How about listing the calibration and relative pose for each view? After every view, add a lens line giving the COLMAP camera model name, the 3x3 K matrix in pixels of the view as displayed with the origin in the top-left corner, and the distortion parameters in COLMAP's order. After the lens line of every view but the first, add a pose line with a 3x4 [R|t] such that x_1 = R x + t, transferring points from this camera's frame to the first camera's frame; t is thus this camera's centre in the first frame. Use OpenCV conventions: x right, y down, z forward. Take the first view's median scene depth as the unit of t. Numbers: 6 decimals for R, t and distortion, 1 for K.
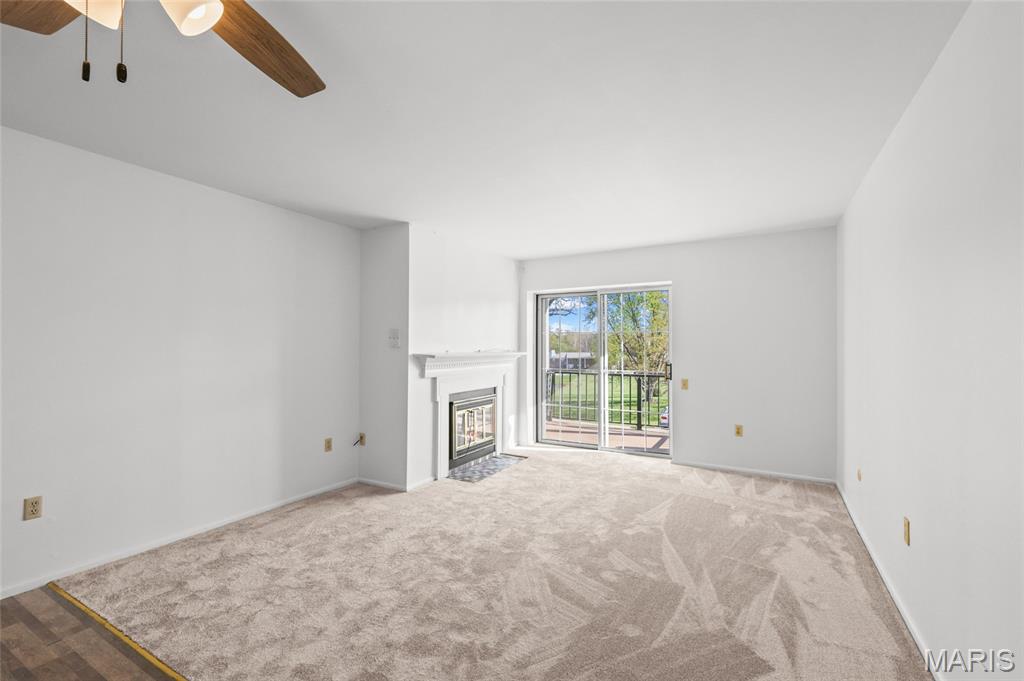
lens RADIAL K [[449.3, 0, 512.6], [0, 449.3, 346.0], [0, 0, 1]] dist [0.003144, 0.000586]
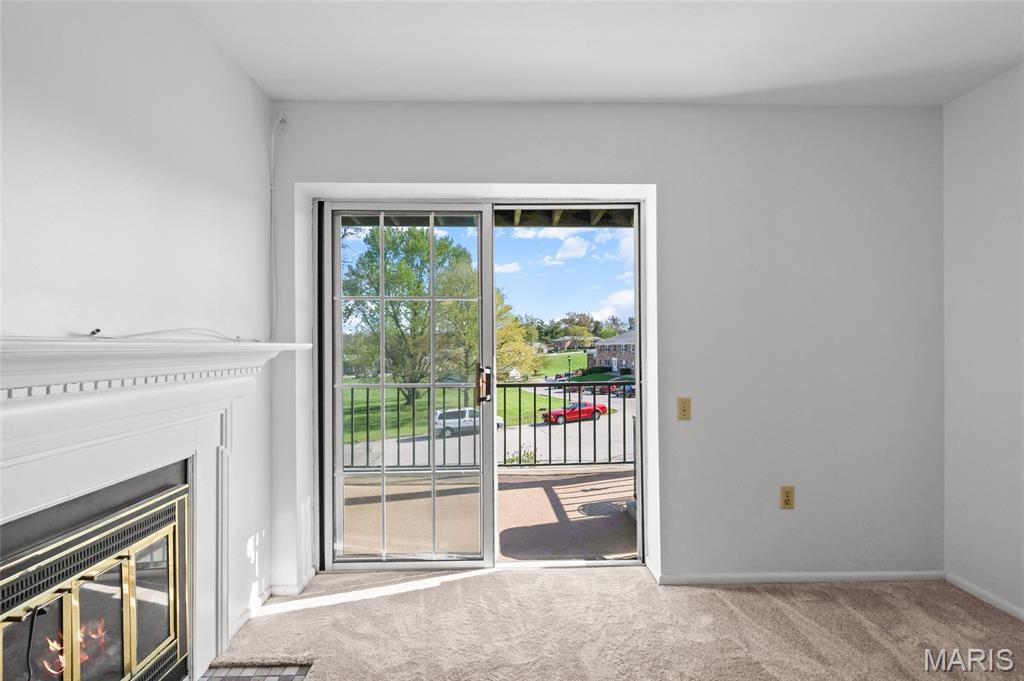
lens RADIAL K [[436.7, 0, 498.4], [0, 436.7, 350.5], [0, 0, 1]] dist [-0.000931, -0.000116]
pose [[0.864982, -0.009141, 0.501720, -0.004976], [0.006820, 0.999956, 0.006461, 0.021479], [-0.501756, -0.002167, 0.865006, 0.705073]]
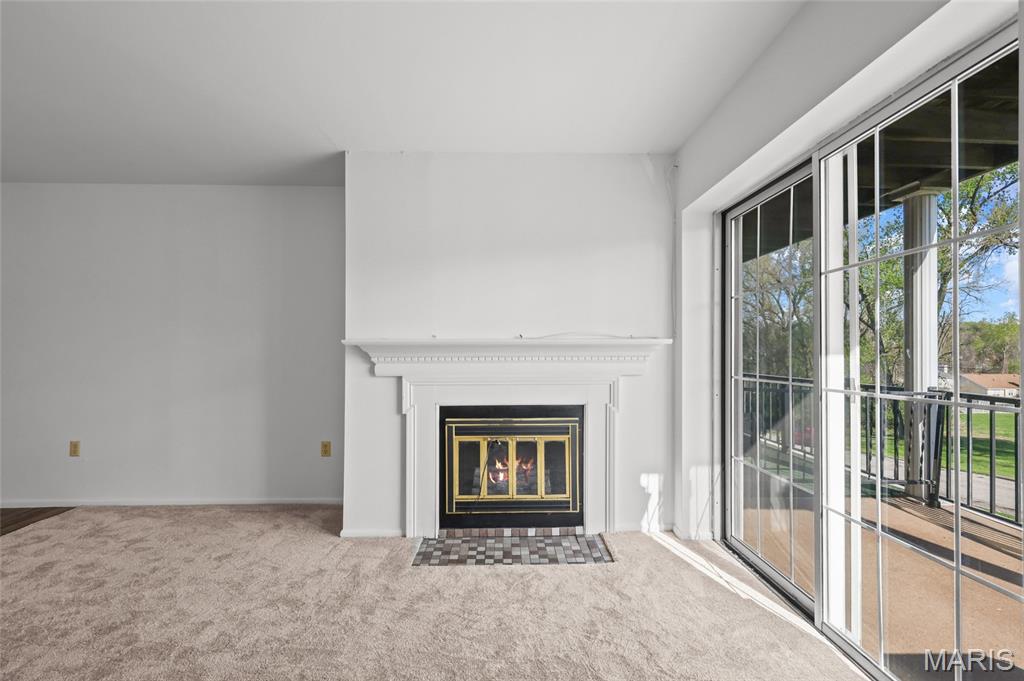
lens RADIAL K [[449.3, 0, 512.6], [0, 449.3, 346.0], [0, 0, 1]] dist [0.003144, 0.000586]
pose [[0.505126, -0.011802, -0.862965, 0.414379], [0.005314, 0.999930, -0.010565, 0.029367], [0.863029, 0.000751, 0.505153, 0.718012]]
